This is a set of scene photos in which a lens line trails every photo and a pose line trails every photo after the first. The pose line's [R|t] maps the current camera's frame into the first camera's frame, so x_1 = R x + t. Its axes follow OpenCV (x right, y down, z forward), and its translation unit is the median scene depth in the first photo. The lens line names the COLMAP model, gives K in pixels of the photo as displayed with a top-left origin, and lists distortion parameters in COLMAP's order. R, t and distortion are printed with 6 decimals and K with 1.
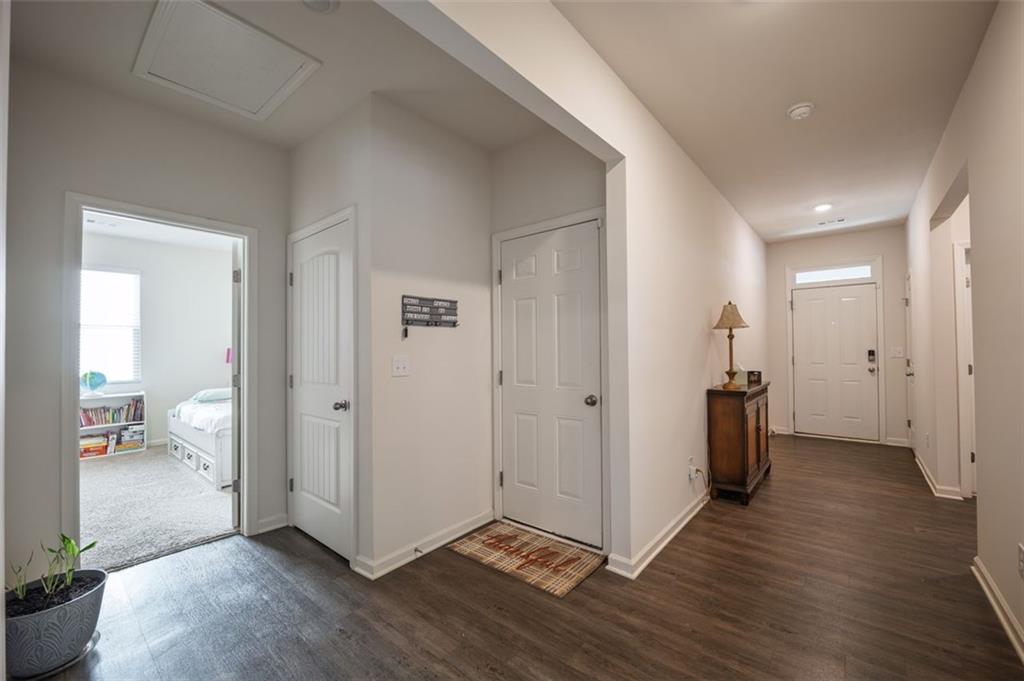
lens RADIAL K [[407.2, 0, 512.0], [0, 407.2, 340.5], [0, 0, 1]] dist [-0.013060, -0.000051]
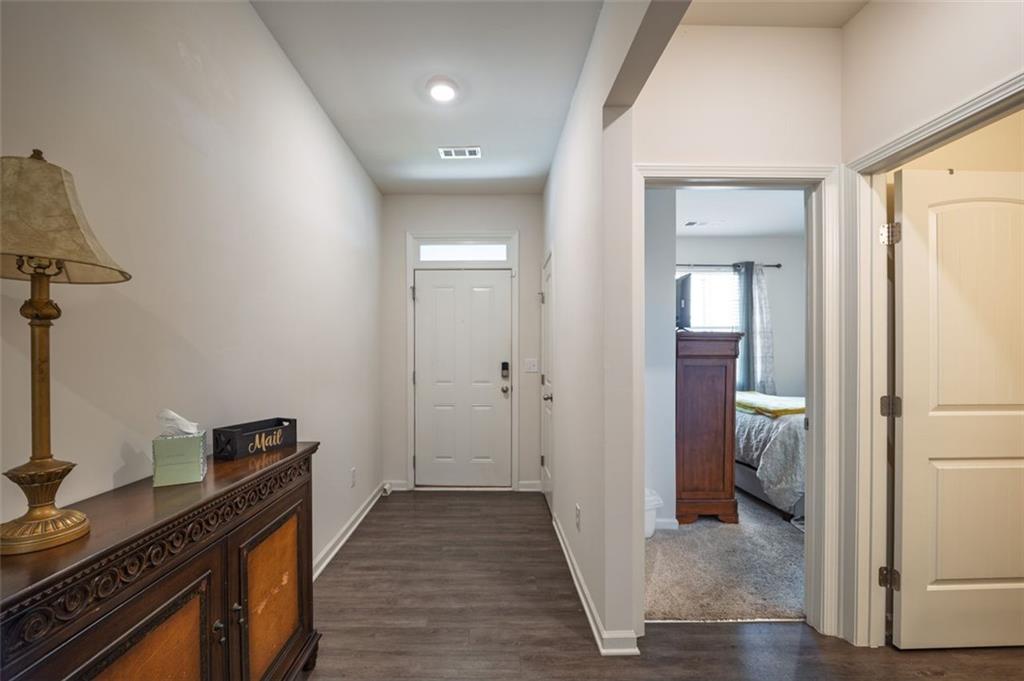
lens RADIAL K [[411.5, 0, 504.2], [0, 411.5, 347.0], [0, 0, 1]] dist [0.001223, 0.000144]
pose [[0.742490, 0.021107, 0.669525, 0.408094], [-0.017751, 0.999772, -0.011833, 0.005744], [-0.669622, -0.003099, 0.742695, 0.466806]]
